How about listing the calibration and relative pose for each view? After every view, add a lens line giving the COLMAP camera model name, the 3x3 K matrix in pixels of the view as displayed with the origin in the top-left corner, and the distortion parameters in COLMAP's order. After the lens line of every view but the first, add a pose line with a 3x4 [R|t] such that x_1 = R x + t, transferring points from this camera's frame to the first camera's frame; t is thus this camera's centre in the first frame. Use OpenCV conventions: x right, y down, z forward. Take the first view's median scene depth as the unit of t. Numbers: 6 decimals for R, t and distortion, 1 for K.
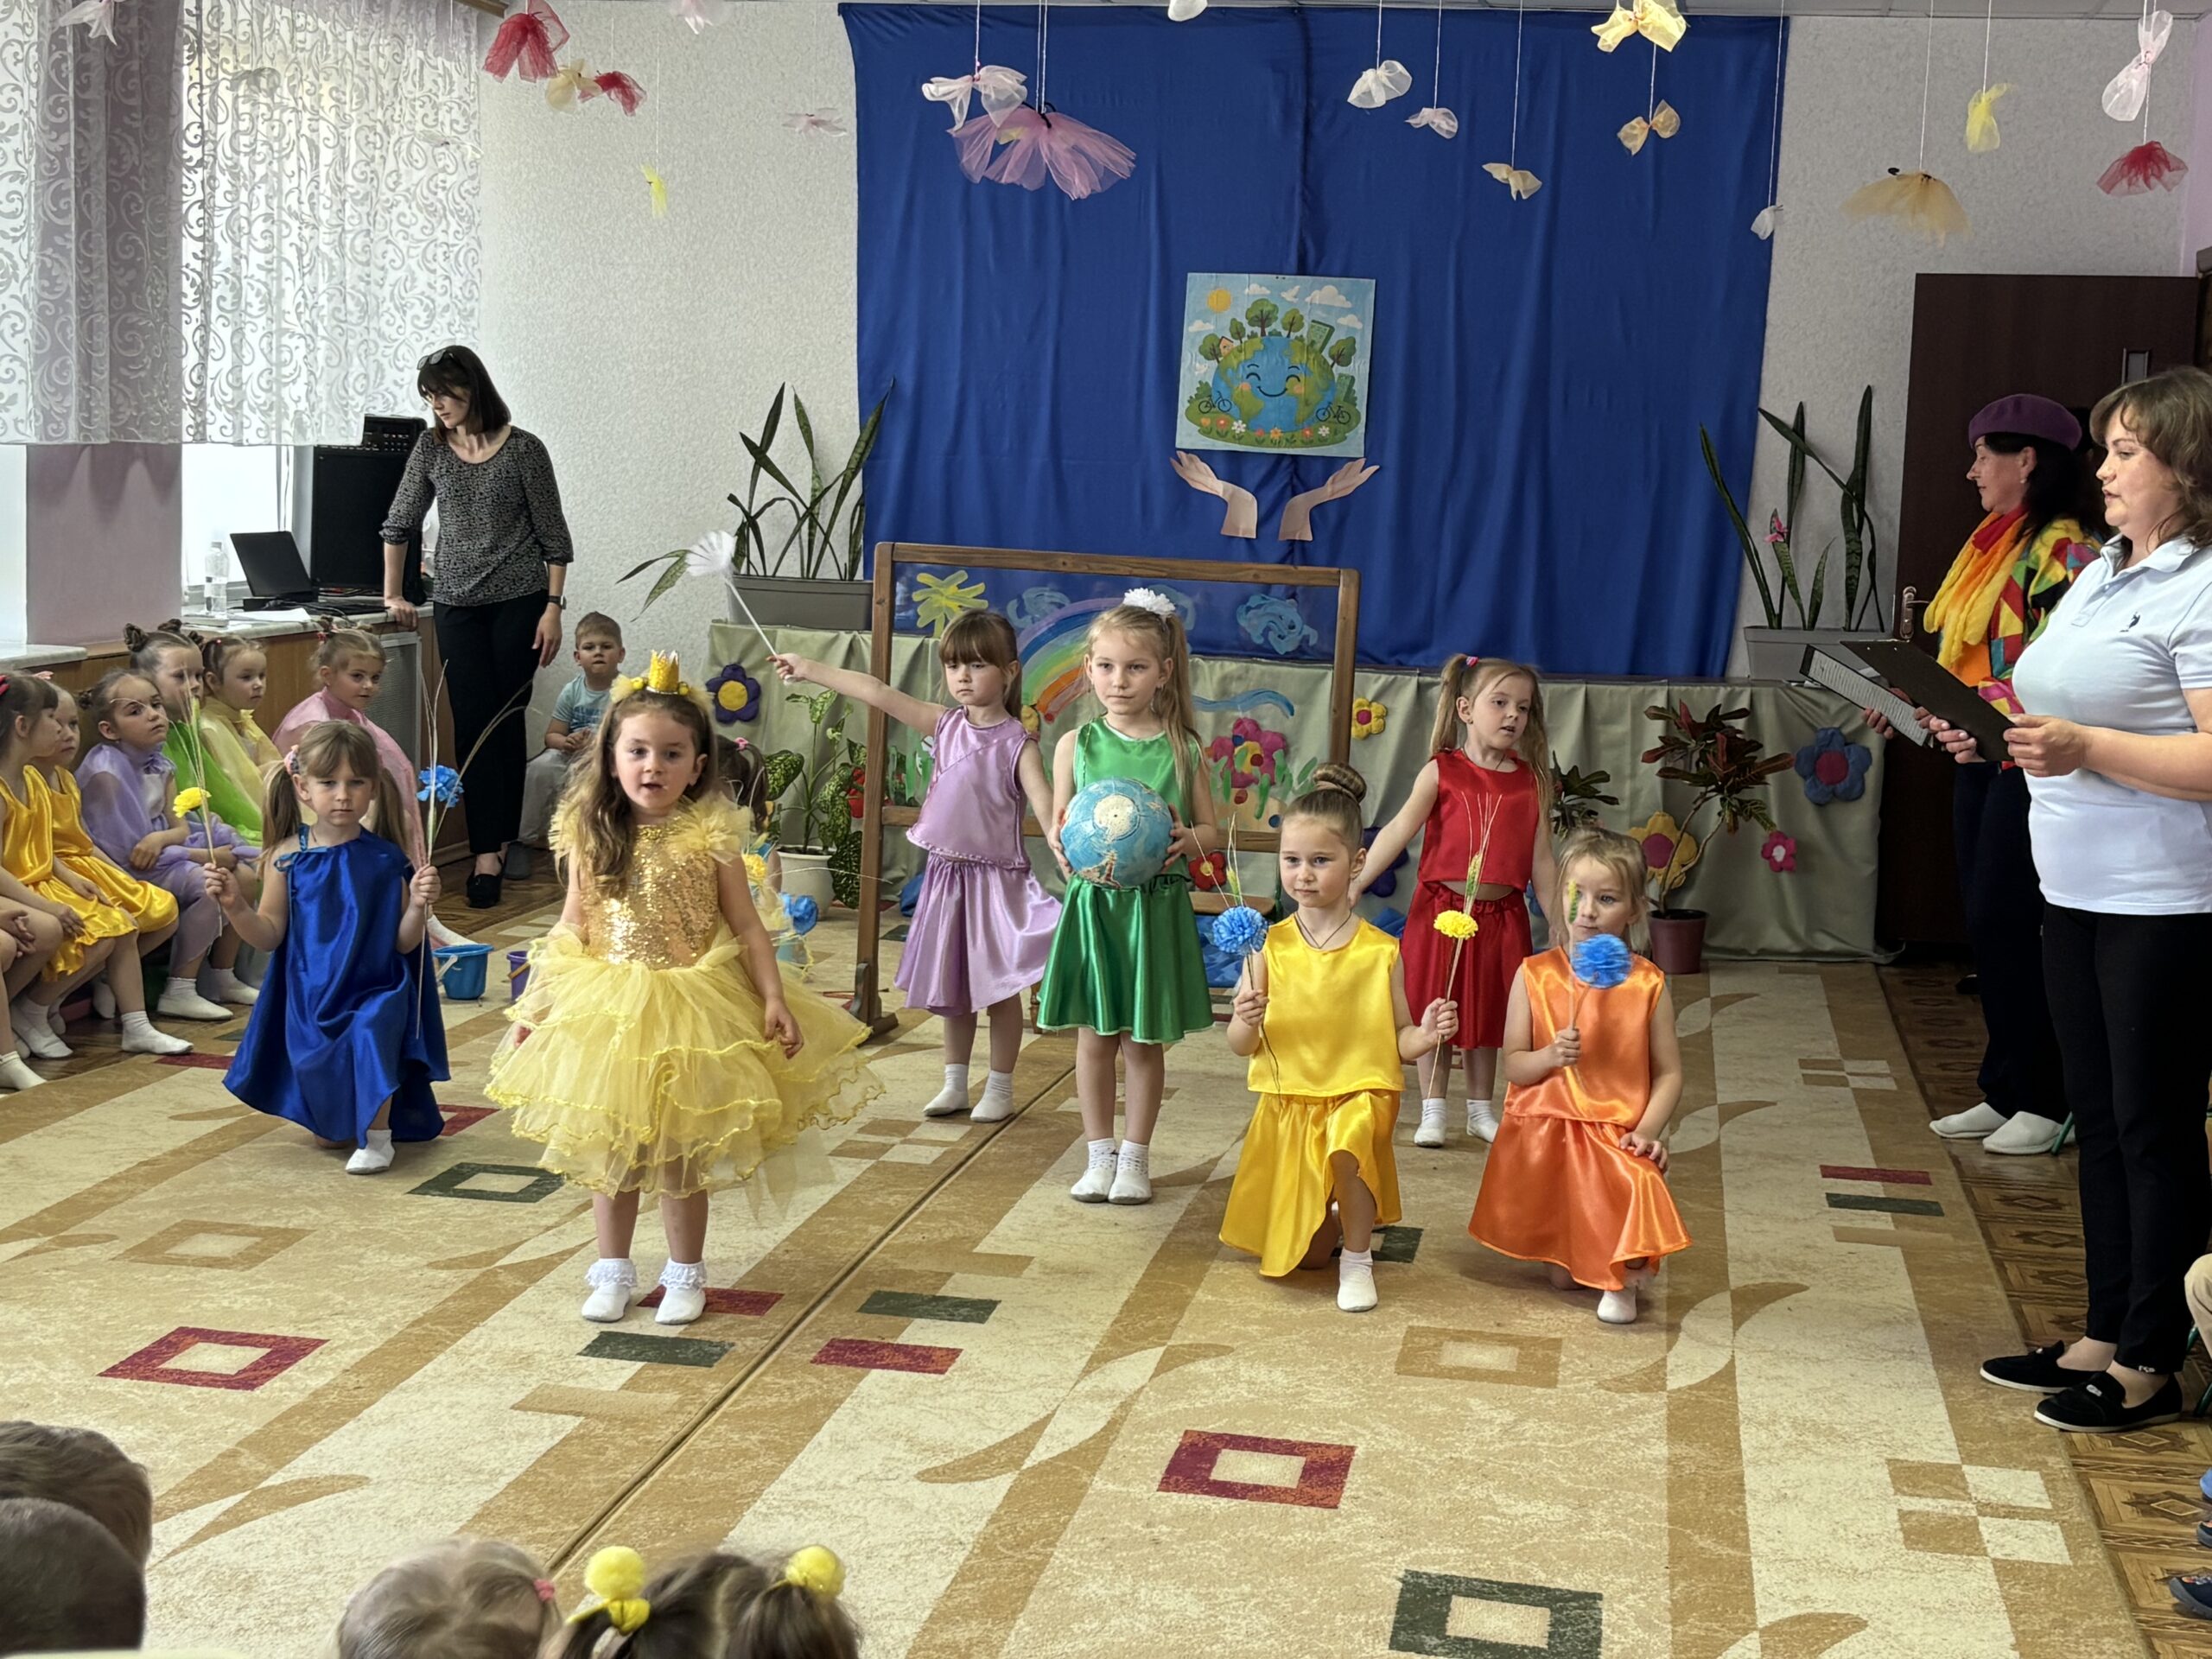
lens RADIAL K [[3251.8, 0, 1132.7], [0, 3251.8, 881.2], [0, 0, 1]] dist [0.277073, -1.074236]
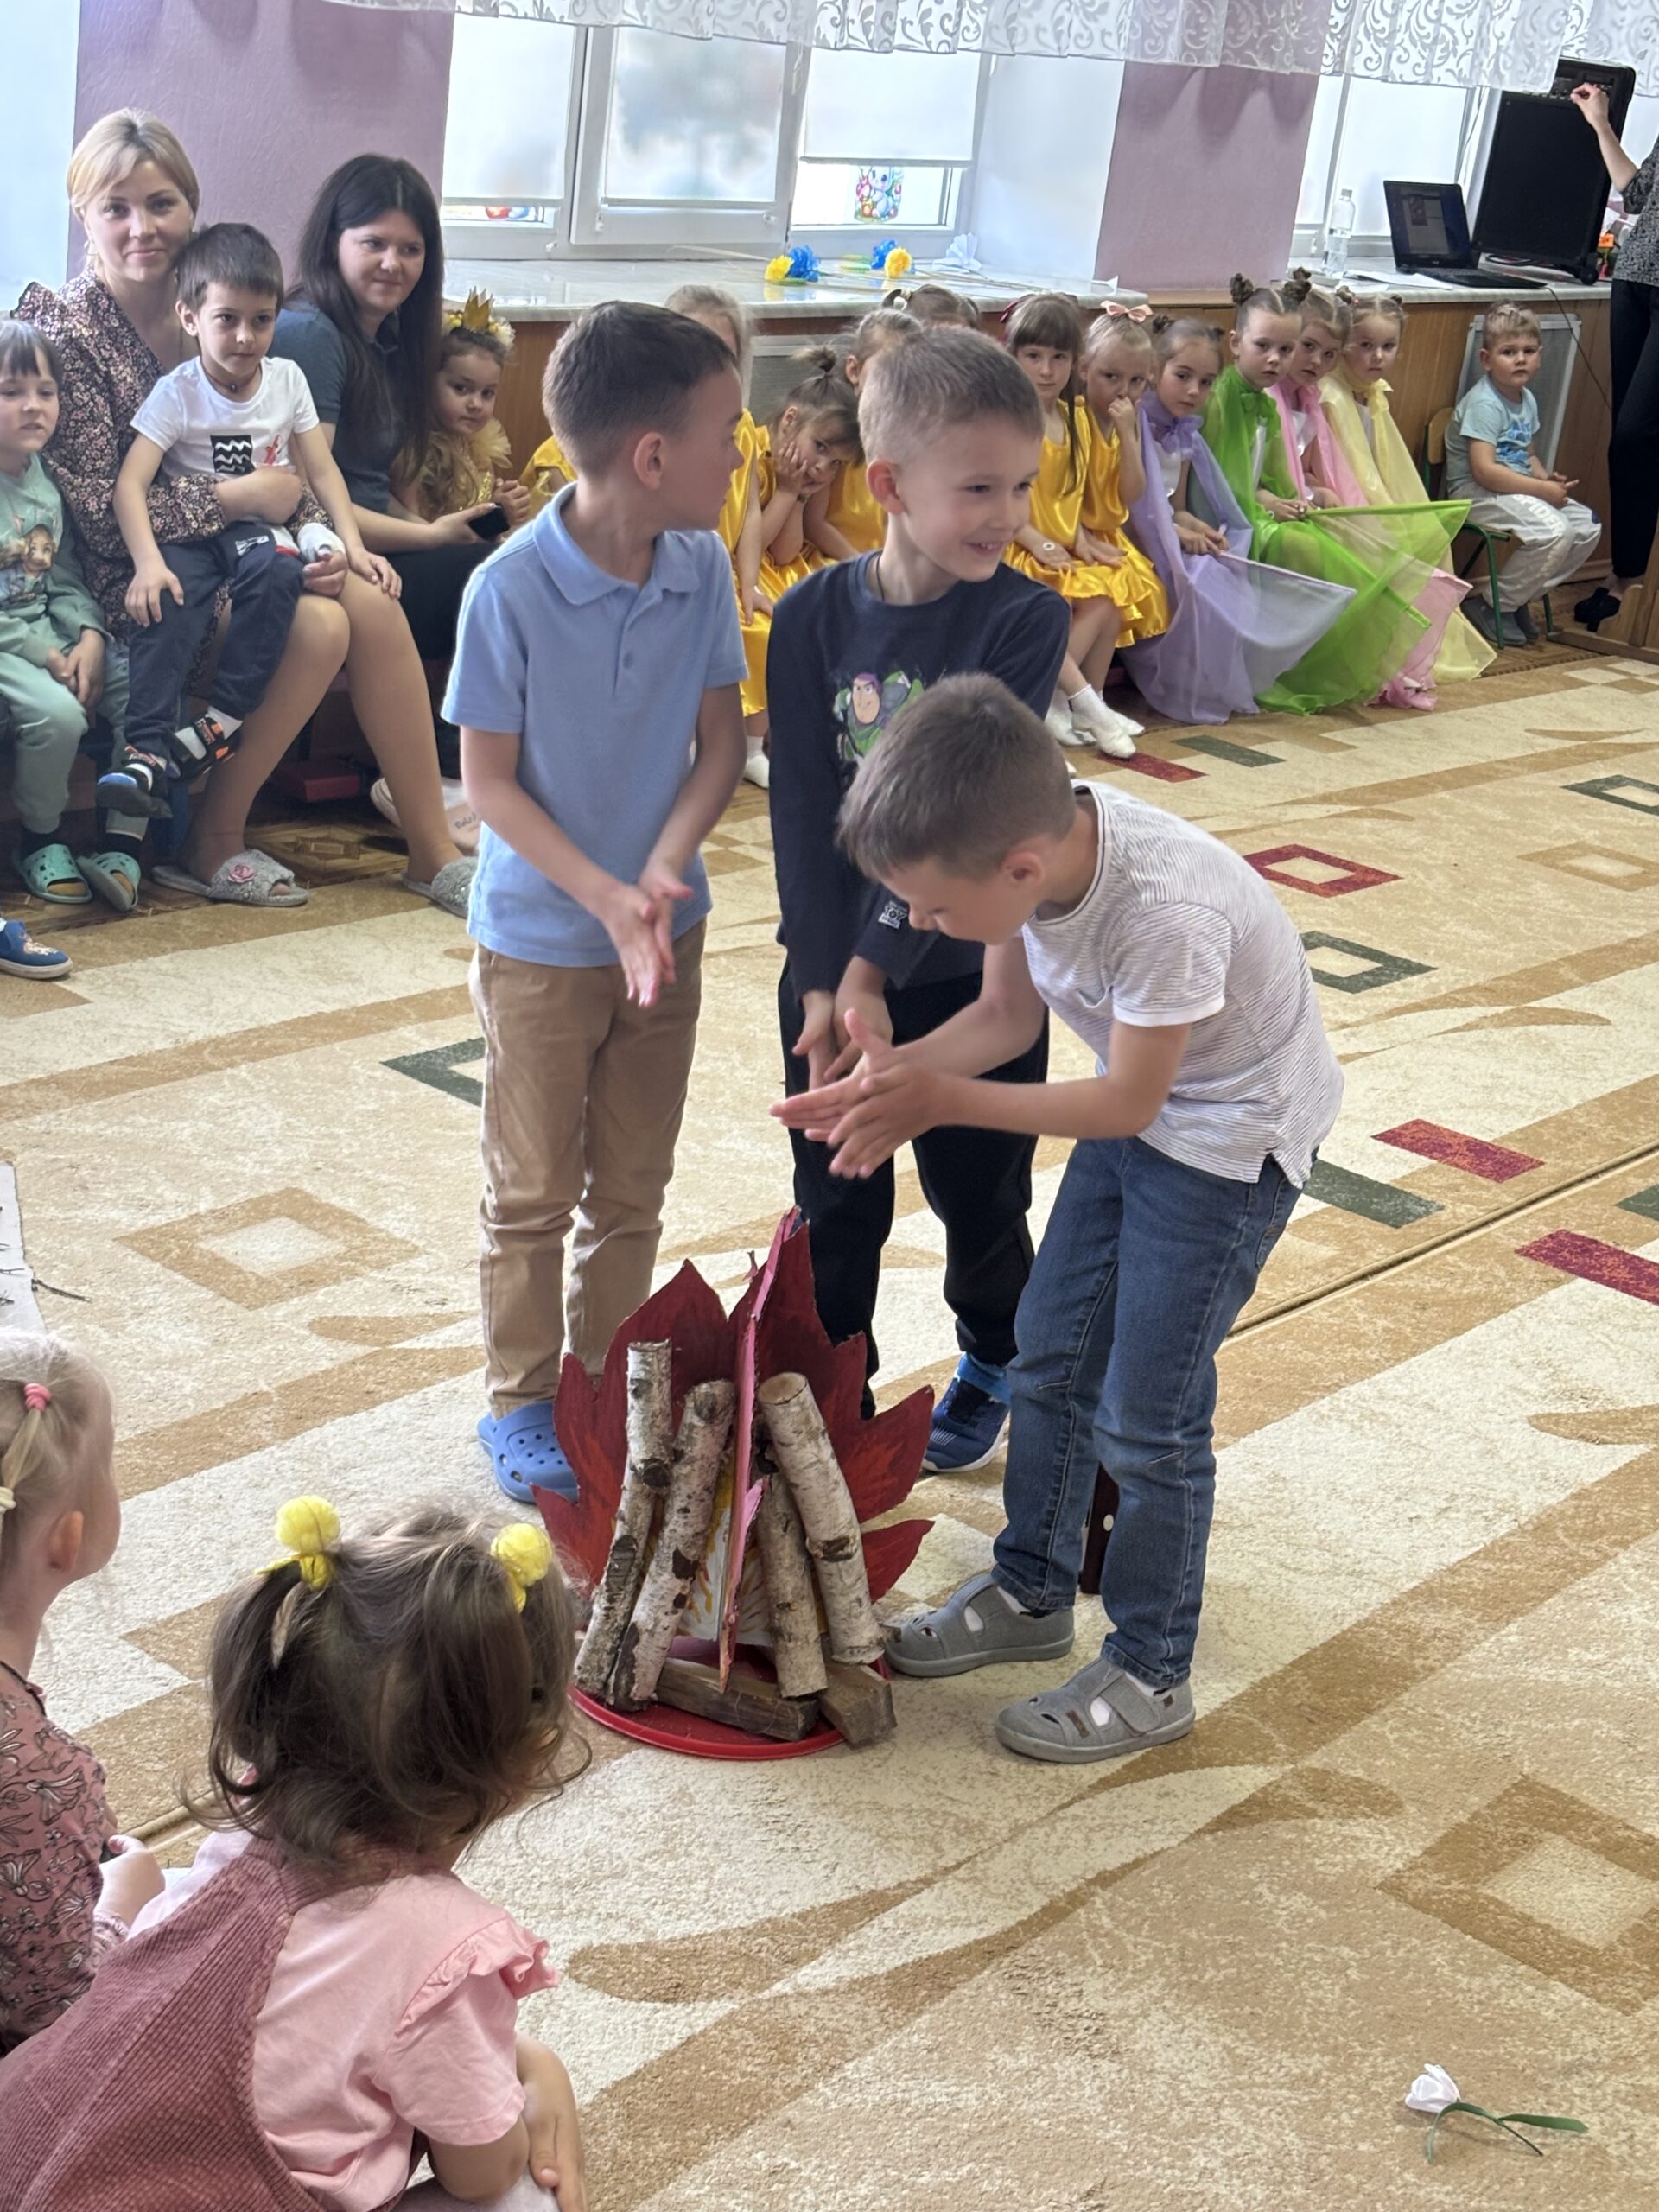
lens RADIAL K [[3411.0, 0, 841.8], [0, 3411.0, 1164.6], [0, 0, 1]] dist [0.265519, -1.047466]
pose [[0.871115, 0.233355, -0.432093, 0.104453], [-0.155945, 0.965791, 0.207193, -0.027486], [0.465661, -0.113106, 0.877705, 0.098478]]
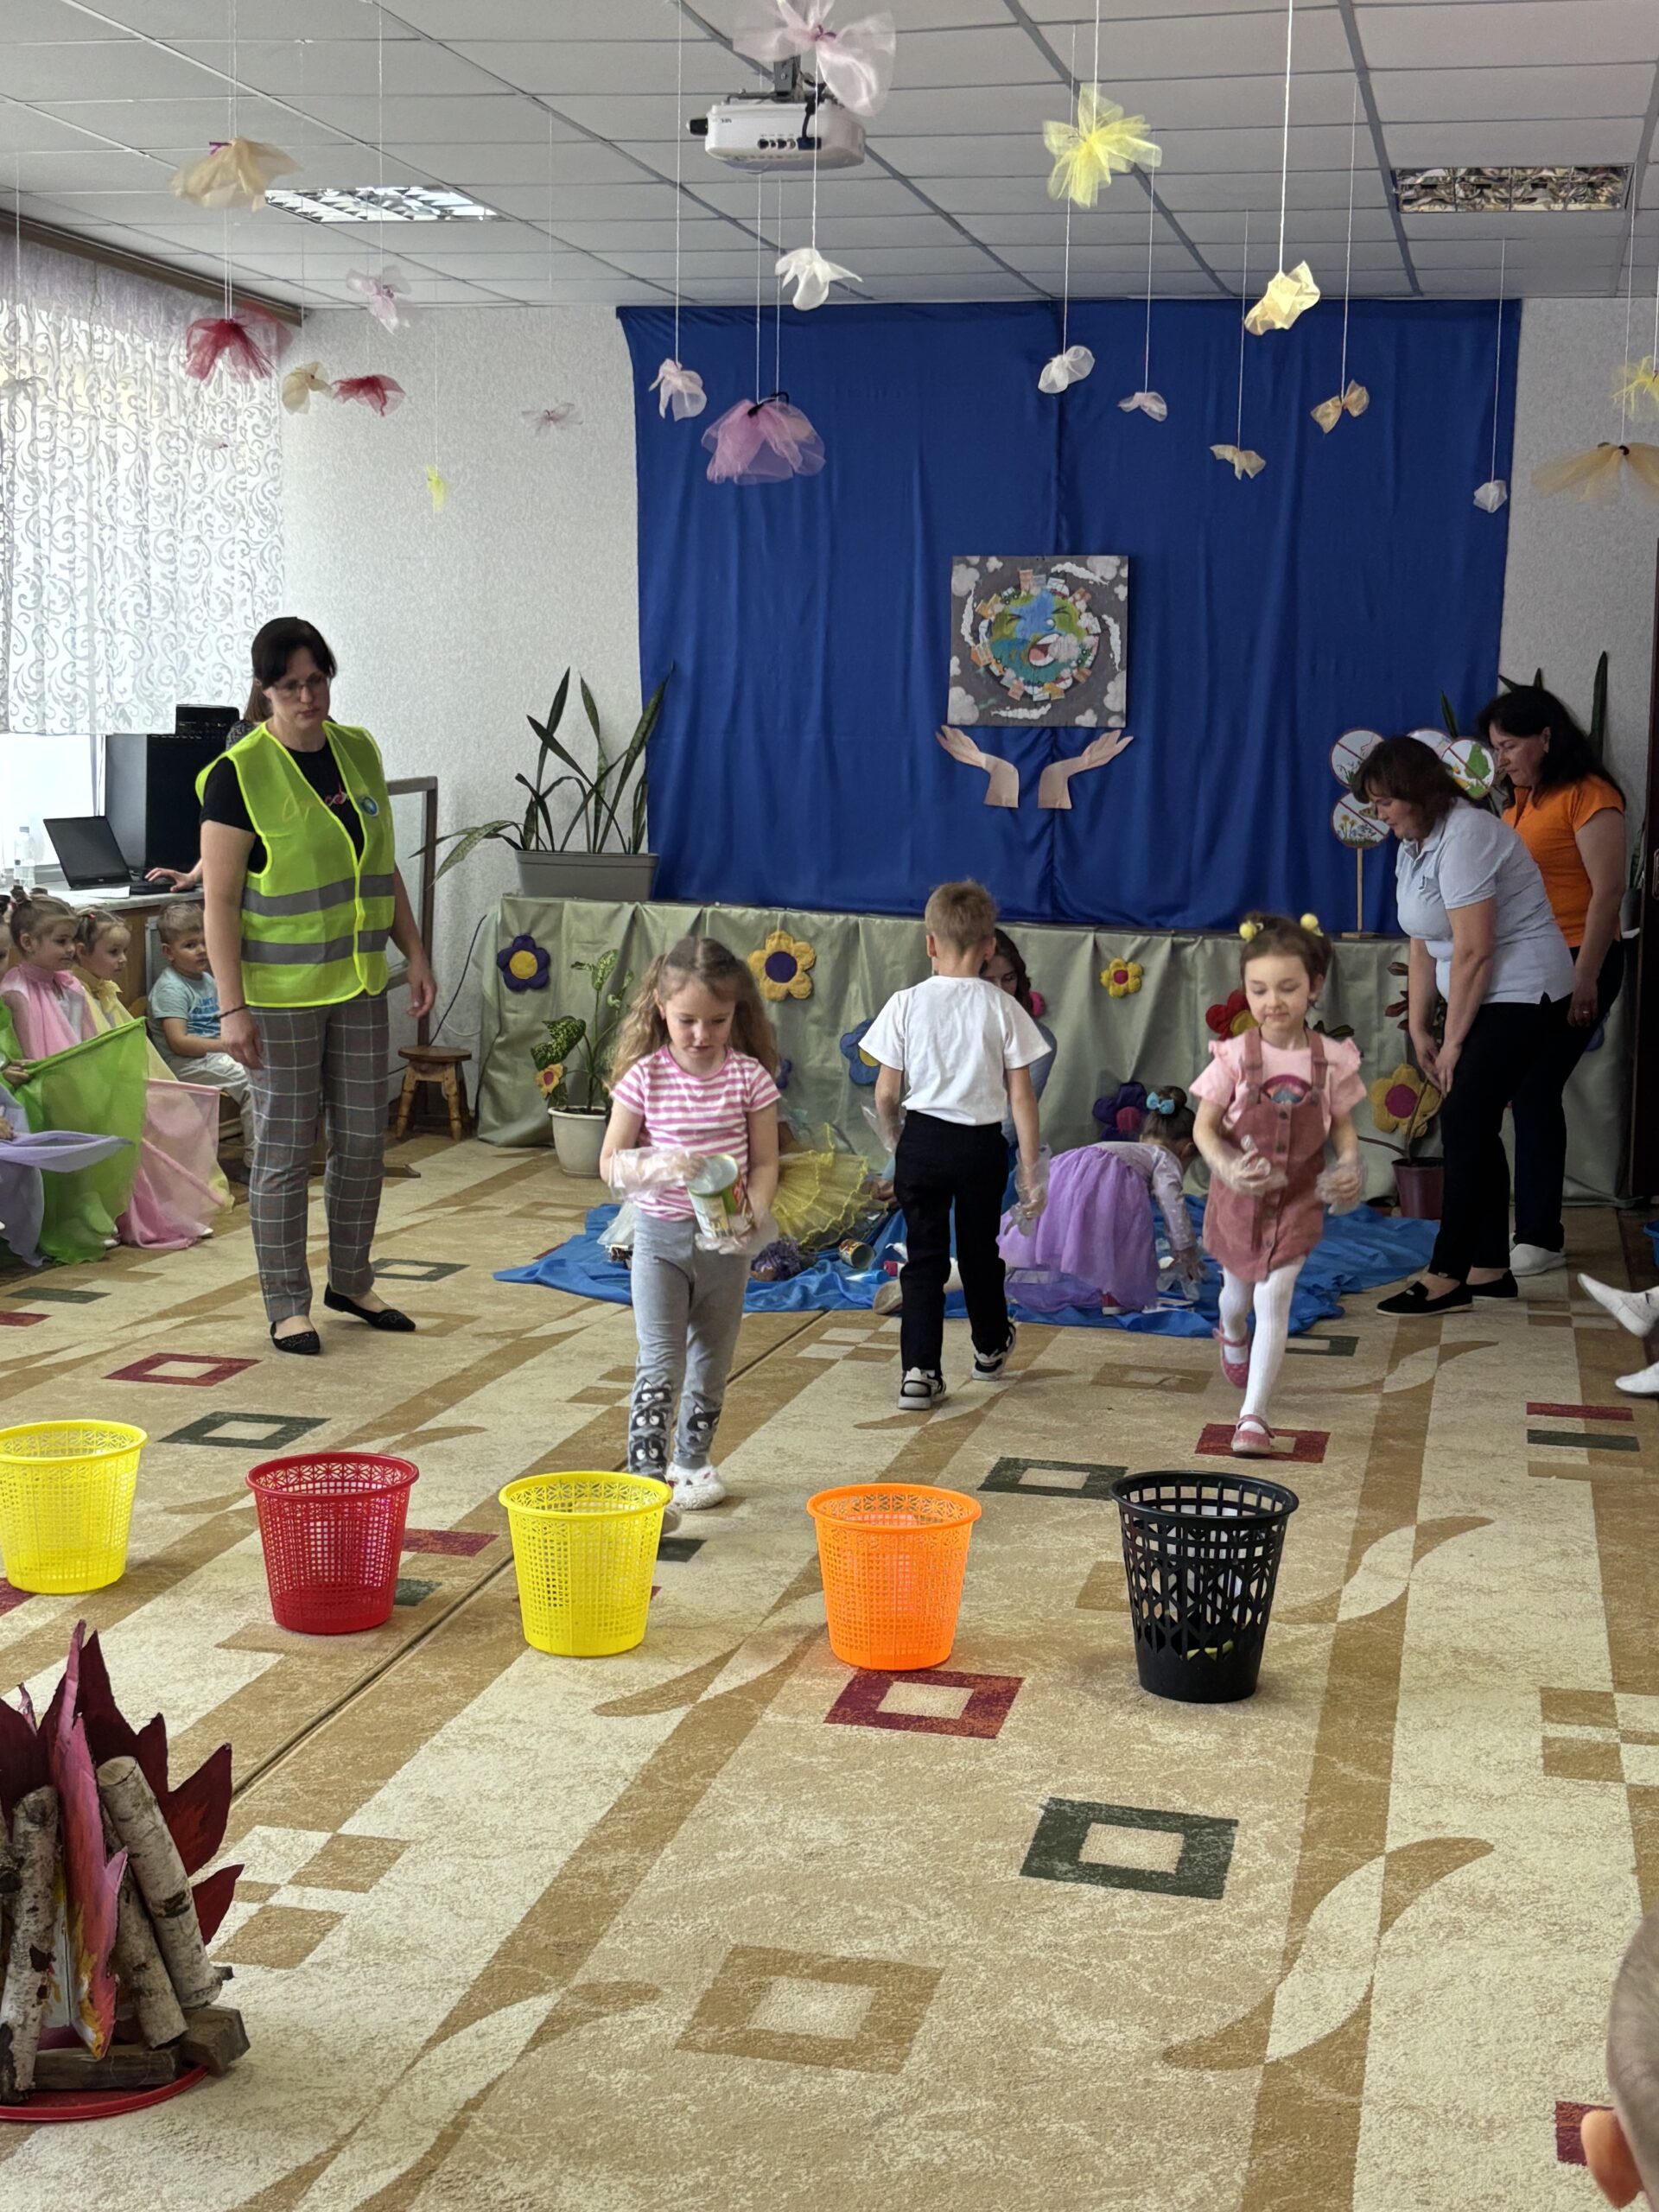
lens RADIAL K [[3090.4, 0, 874.2], [0, 3090.4, 1112.2], [0, 0, 1]] dist [0.272397, -1.028274]
pose [[0.999215, -0.012288, -0.037652, 0.043953], [0.011975, 0.999892, -0.008529, 0.000920], [0.037753, 0.008071, 0.999255, 0.008653]]
